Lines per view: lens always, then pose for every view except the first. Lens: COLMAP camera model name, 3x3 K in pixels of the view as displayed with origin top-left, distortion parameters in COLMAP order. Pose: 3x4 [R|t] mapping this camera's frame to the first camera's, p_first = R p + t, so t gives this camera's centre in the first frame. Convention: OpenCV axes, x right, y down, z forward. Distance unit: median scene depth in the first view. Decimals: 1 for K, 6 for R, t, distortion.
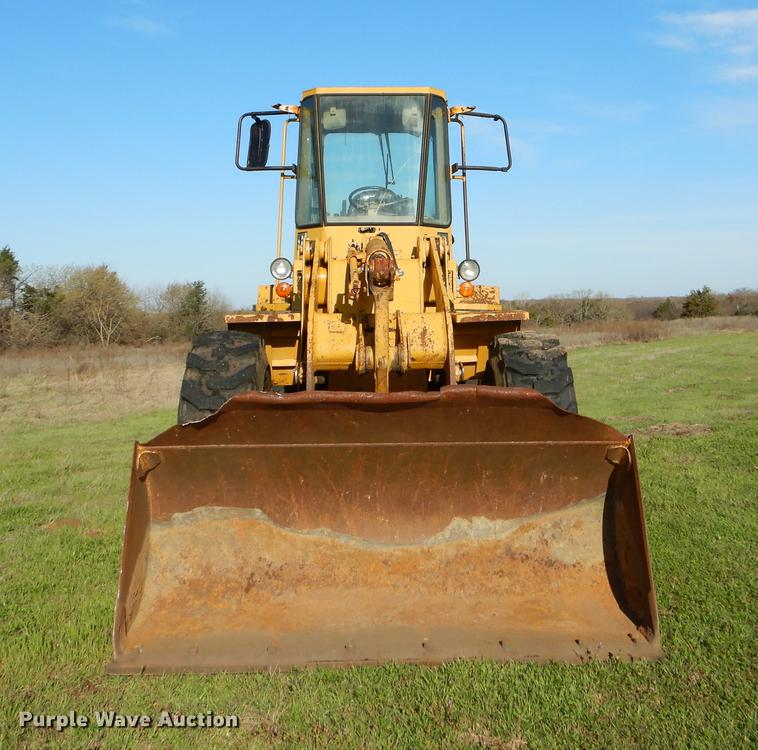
lens RADIAL K [[1076.3, 0, 380.6], [0, 1076.3, 368.5], [0, 0, 1]] dist [0.037781, 0.000000]
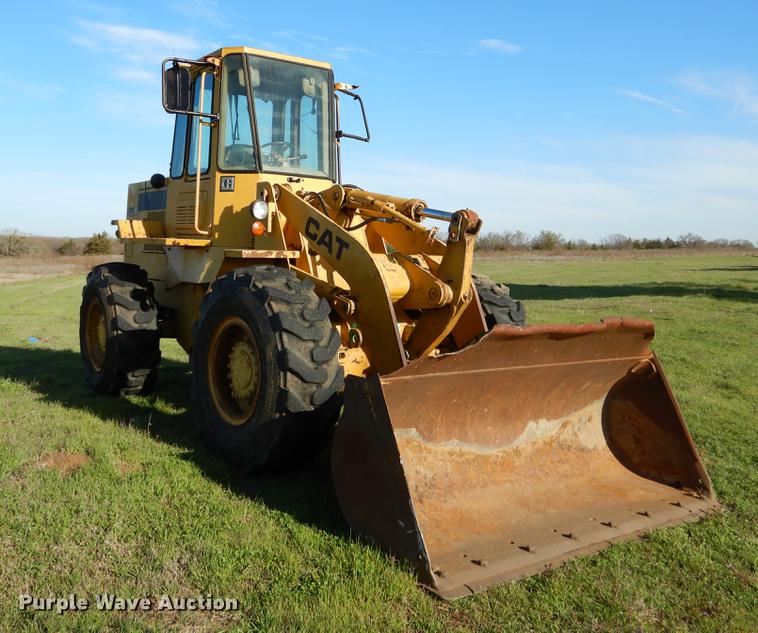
lens RADIAL K [[792.7, 0, 378.8], [0, 792.7, 322.2], [0, 0, 1]] dist [0.044737, 0.000000]
pose [[0.823463, -0.012561, 0.567230, -0.600891], [-0.007989, 0.999399, 0.033729, -0.007422], [-0.567313, -0.032306, 0.822868, 0.339148]]
